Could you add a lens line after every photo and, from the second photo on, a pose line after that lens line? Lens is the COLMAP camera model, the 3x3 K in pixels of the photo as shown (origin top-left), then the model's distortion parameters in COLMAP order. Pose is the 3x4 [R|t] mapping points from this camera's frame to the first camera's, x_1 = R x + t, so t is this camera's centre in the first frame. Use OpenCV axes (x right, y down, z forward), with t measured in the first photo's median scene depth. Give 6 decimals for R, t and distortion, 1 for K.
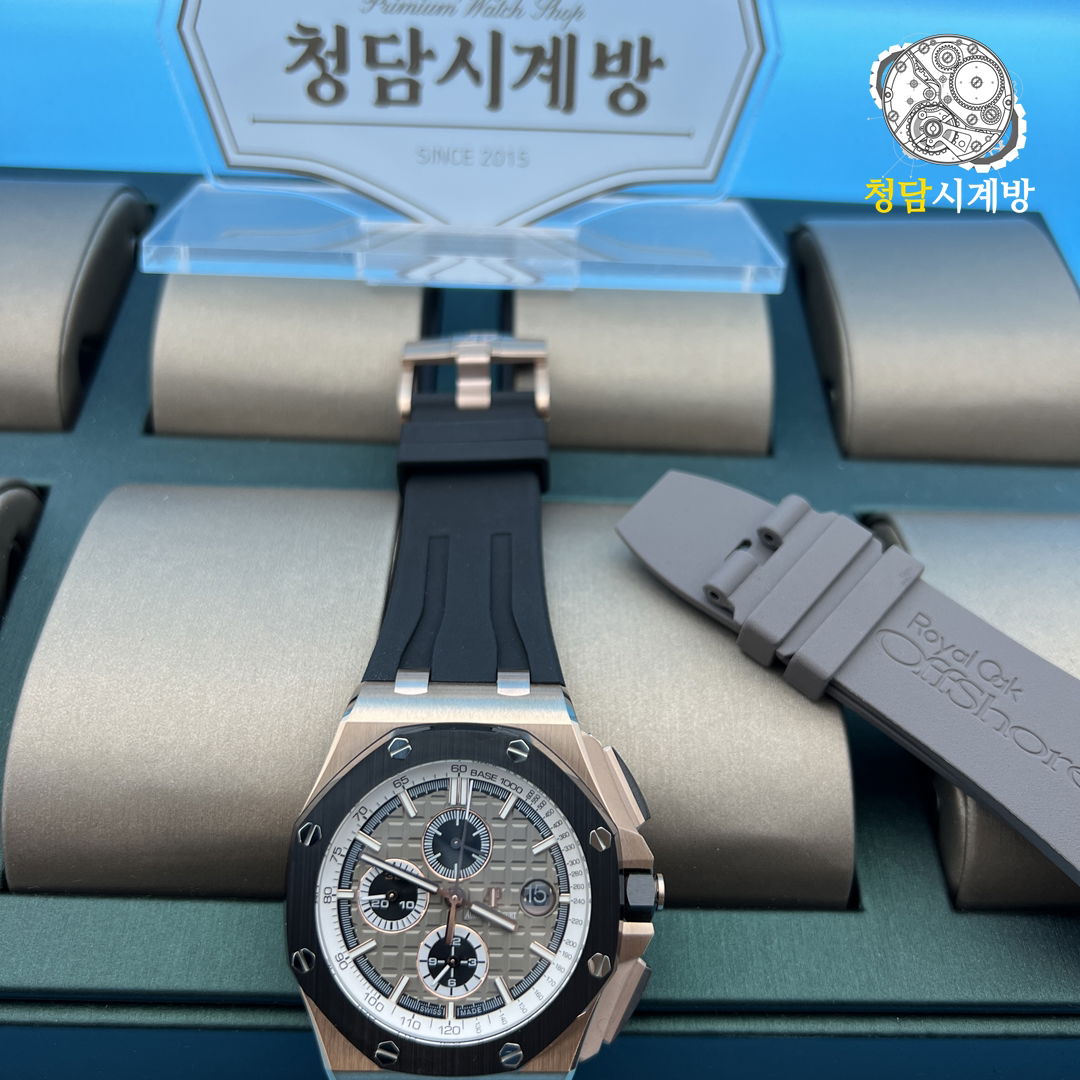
lens RADIAL K [[1182.5, 0, 540.0], [0, 1182.5, 540.0], [0, 0, 1]] dist [0.132578, -0.509927]
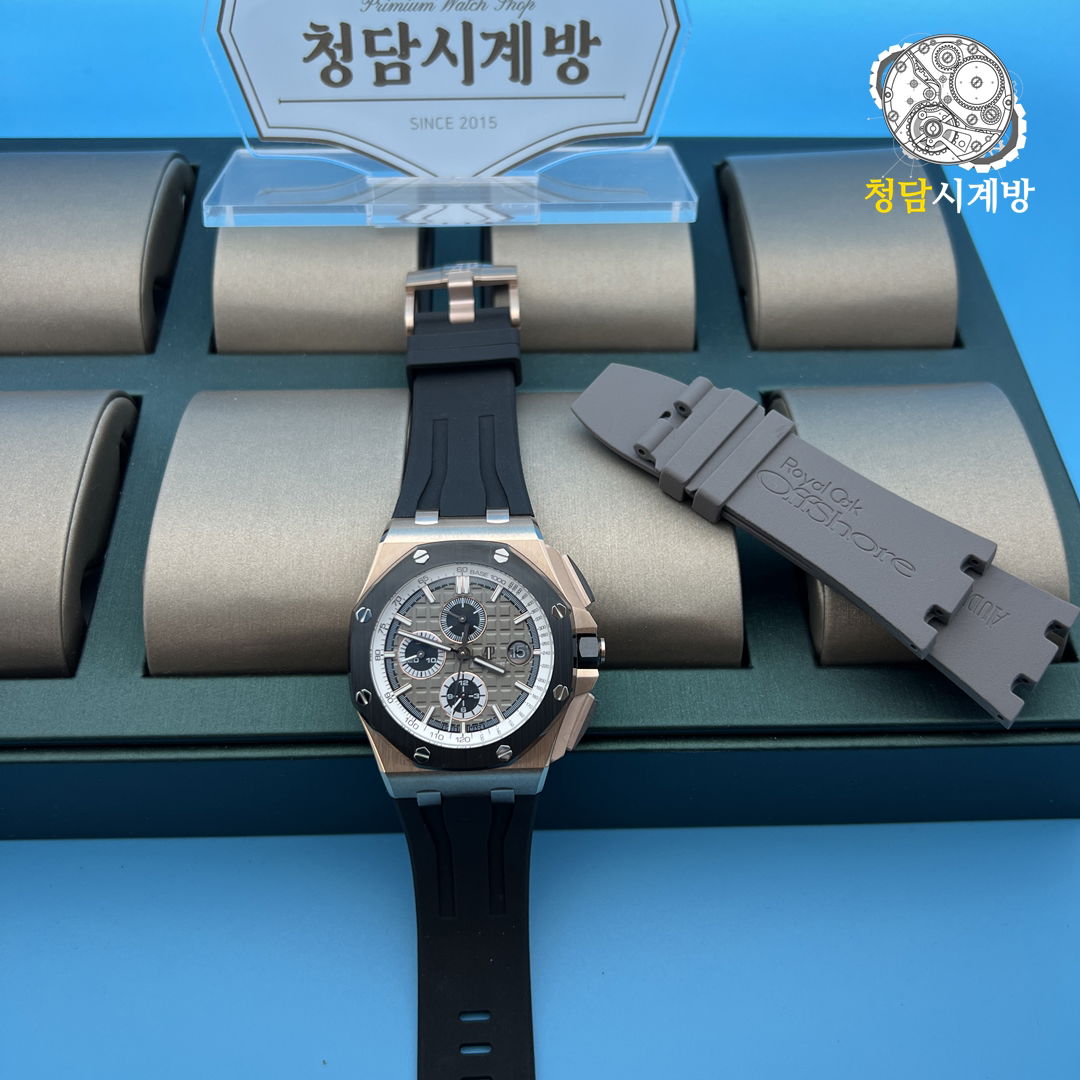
lens RADIAL K [[1182.5, 0, 540.0], [0, 1182.5, 540.0], [0, 0, 1]] dist [0.132578, -0.509927]
pose [[0.999164, -0.040601, -0.004687, 0.031254], [0.040830, 0.996711, 0.070001, 0.048400], [0.001830, -0.070133, 0.997536, -0.389657]]
